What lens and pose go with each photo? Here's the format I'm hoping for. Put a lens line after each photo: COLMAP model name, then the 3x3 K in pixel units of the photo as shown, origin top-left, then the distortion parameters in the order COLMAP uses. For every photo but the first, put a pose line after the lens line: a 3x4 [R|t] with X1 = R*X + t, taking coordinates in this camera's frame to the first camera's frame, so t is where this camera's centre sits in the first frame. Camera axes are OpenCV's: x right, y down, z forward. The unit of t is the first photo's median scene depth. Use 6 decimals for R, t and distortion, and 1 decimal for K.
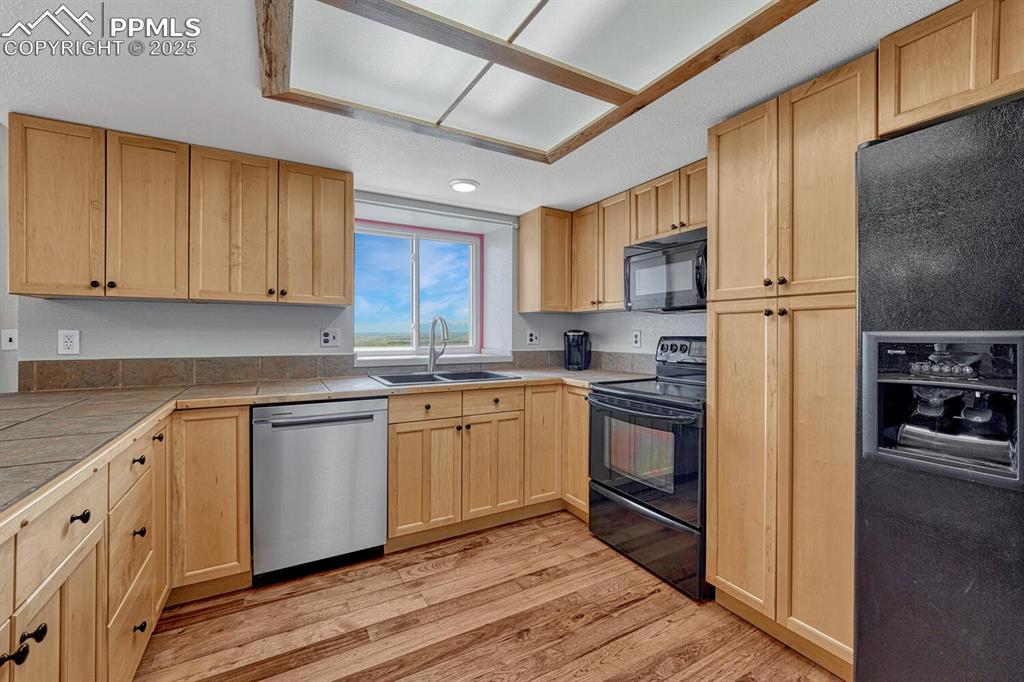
lens RADIAL K [[427.6, 0, 517.3], [0, 427.6, 322.2], [0, 0, 1]] dist [-0.009434, 0.000385]
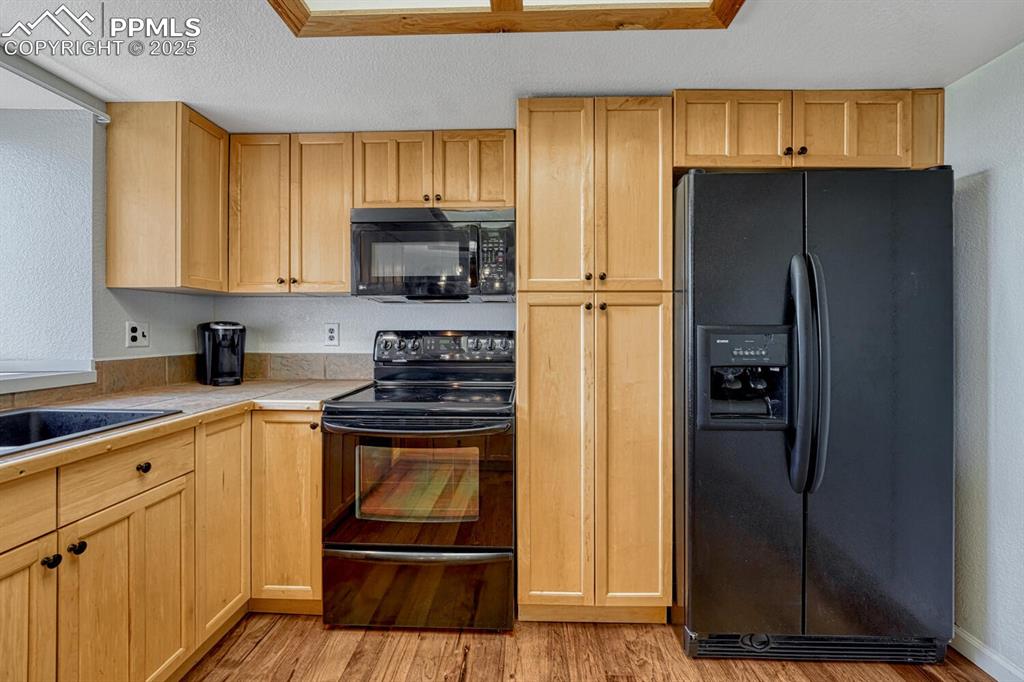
lens RADIAL K [[427.6, 0, 517.3], [0, 427.6, 322.2], [0, 0, 1]] dist [-0.009434, 0.000385]
pose [[0.516301, 0.008545, 0.856365, -0.249865], [-0.022489, 0.999741, 0.003582, 0.010344], [-0.856112, -0.021108, 0.516359, 0.418931]]
